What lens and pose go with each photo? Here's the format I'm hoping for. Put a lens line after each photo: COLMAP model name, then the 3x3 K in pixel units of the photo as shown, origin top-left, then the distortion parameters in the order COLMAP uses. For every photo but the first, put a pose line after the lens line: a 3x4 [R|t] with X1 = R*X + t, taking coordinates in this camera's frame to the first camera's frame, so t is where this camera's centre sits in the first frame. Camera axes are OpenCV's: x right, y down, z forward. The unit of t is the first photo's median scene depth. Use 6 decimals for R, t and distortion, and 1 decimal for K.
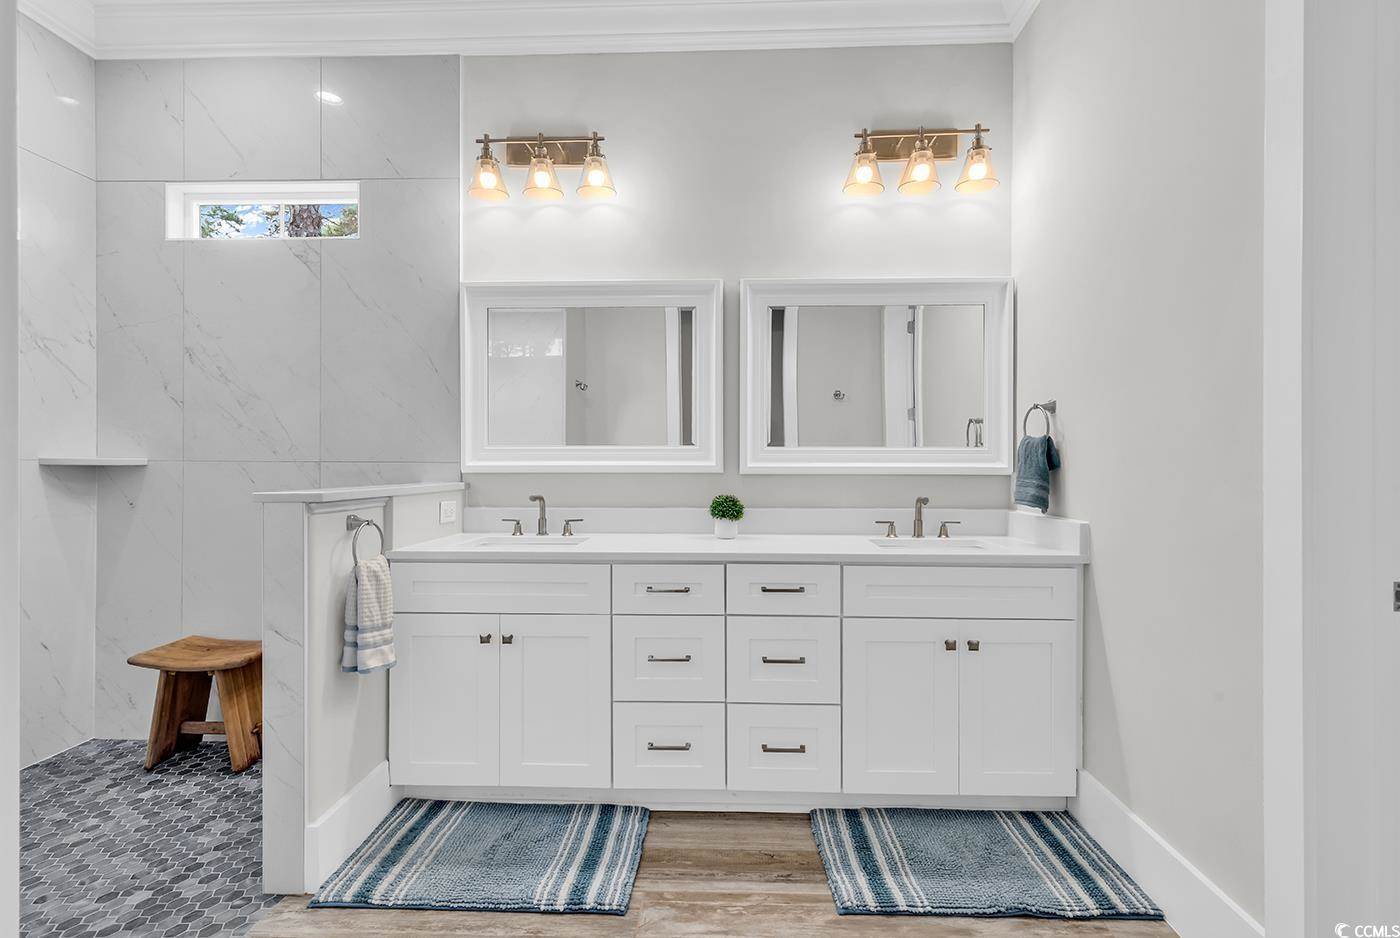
lens RADIAL K [[634.3, 0, 705.2], [0, 634.3, 469.0], [0, 0, 1]] dist [0.008426, 0.000246]
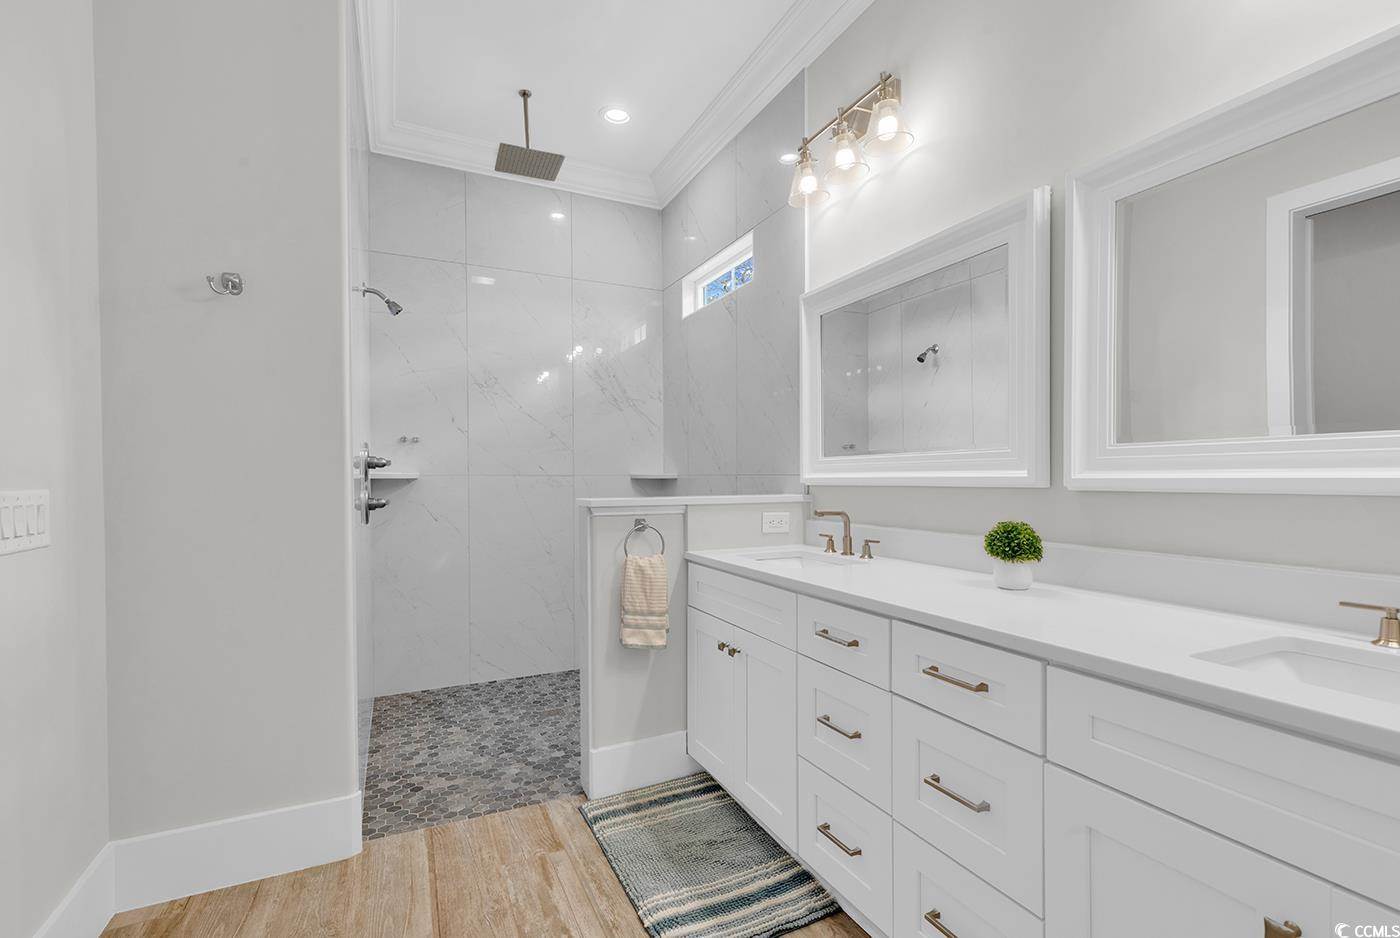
lens RADIAL K [[626.5, 0, 699.4], [0, 626.5, 489.9], [0, 0, 1]] dist [0.009557, 0.000089]
pose [[0.481305, 0.013360, -0.876451, 0.526657], [0.000269, 0.999882, 0.015389, -0.002341], [0.876553, -0.007642, 0.481245, 0.480121]]
